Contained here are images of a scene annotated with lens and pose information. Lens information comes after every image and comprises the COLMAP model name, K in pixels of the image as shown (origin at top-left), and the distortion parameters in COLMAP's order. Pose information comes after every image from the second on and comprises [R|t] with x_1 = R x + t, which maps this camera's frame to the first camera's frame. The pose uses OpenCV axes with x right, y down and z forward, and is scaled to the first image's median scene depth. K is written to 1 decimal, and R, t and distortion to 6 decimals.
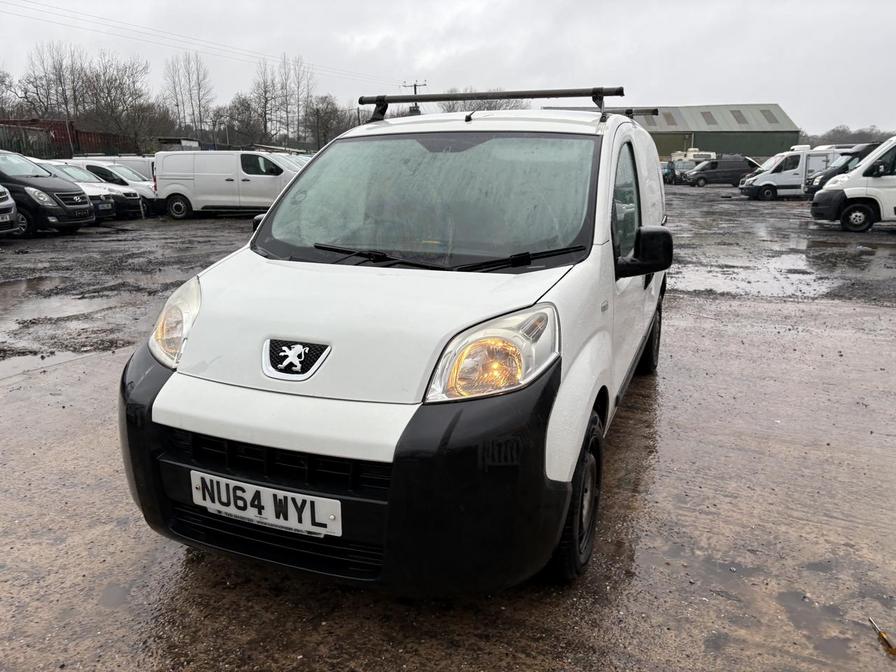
lens RADIAL K [[698.2, 0, 453.2], [0, 698.2, 335.2], [0, 0, 1]] dist [0.050788, -0.055920]
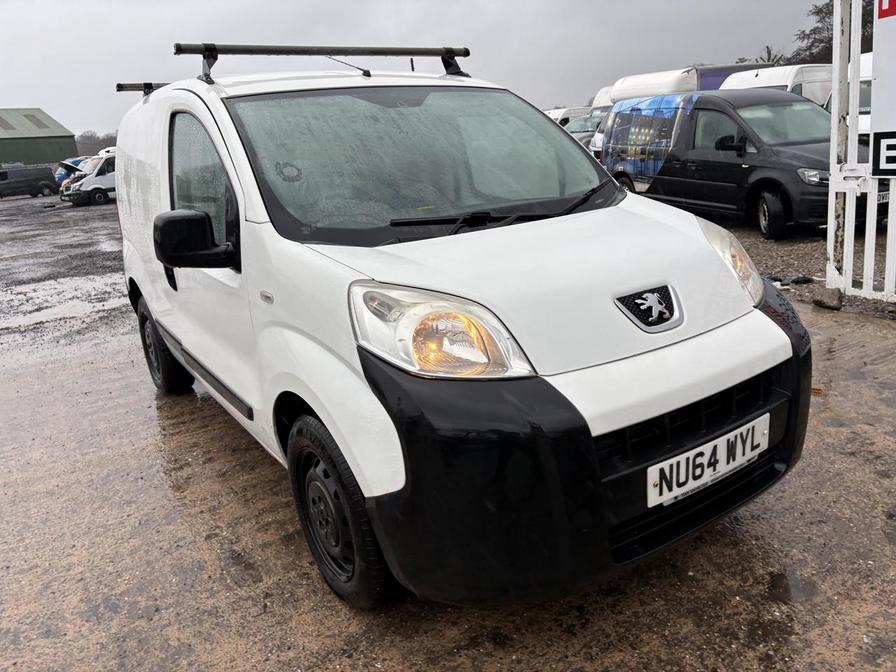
lens RADIAL K [[698.2, 0, 456.1], [0, 698.2, 333.5], [0, 0, 1]] dist [0.050788, -0.055920]
pose [[0.543961, -0.262225, 0.797085, -0.981695], [0.273269, 0.953492, 0.127190, -0.107476], [-0.793367, 0.148633, 0.590320, 0.600841]]
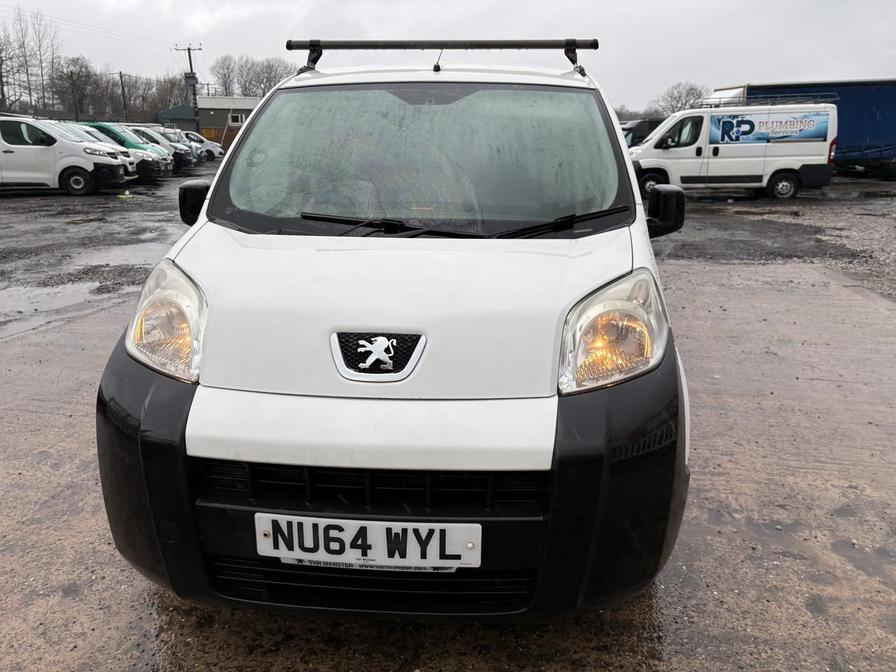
lens RADIAL K [[698.2, 0, 452.1], [0, 698.2, 333.7], [0, 0, 1]] dist [0.050788, -0.055920]
pose [[0.953894, -0.075643, 0.290455, -0.335545], [0.066522, 0.996935, 0.041164, -0.015071], [-0.292679, -0.019945, 0.956003, 0.196756]]
